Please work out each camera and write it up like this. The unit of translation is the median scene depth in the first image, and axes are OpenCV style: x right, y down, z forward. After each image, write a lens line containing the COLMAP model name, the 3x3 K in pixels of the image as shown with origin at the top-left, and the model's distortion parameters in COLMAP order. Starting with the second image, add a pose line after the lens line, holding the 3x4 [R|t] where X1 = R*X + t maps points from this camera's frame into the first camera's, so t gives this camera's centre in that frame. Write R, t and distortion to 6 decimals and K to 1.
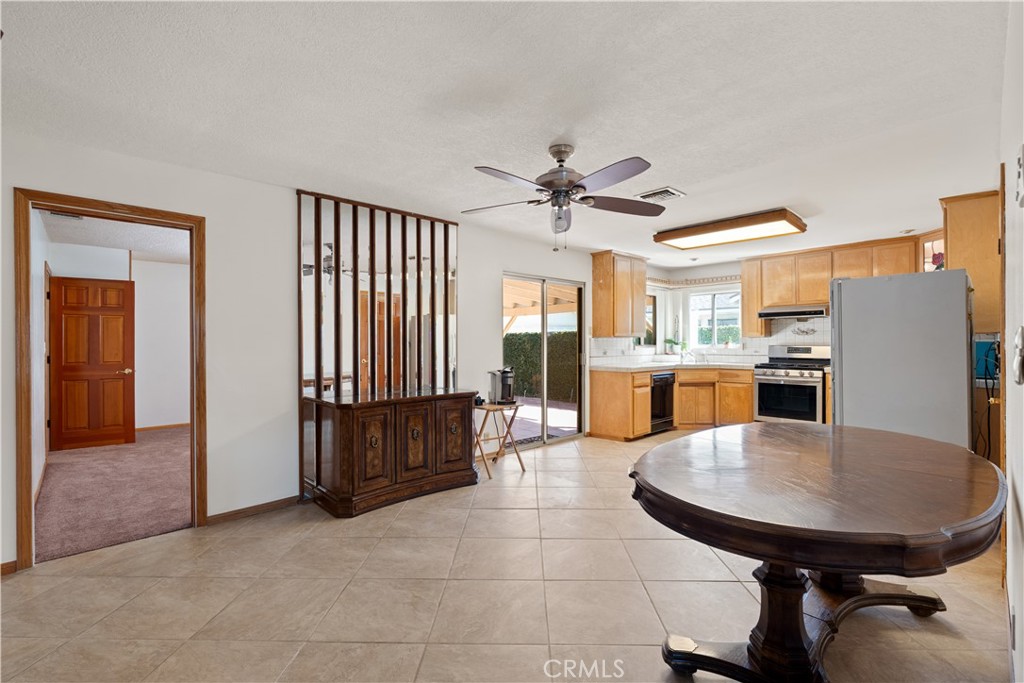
lens RADIAL K [[457.3, 0, 512.3], [0, 457.3, 340.7], [0, 0, 1]] dist [-0.008606, 0.000128]
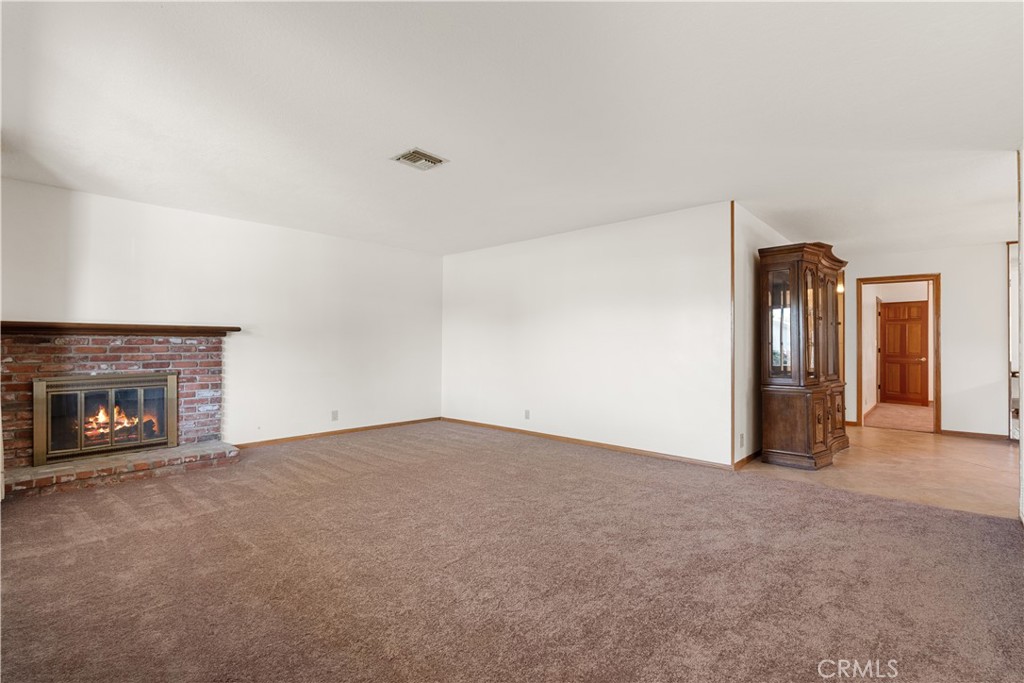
lens RADIAL K [[457.3, 0, 513.1], [0, 457.3, 342.7], [0, 0, 1]] dist [-0.008606, 0.000128]
pose [[0.069235, 0.001916, -0.997599, 0.409874], [-0.005943, 0.999981, 0.001508, 0.011297], [0.997583, 0.005825, 0.069246, -0.343344]]
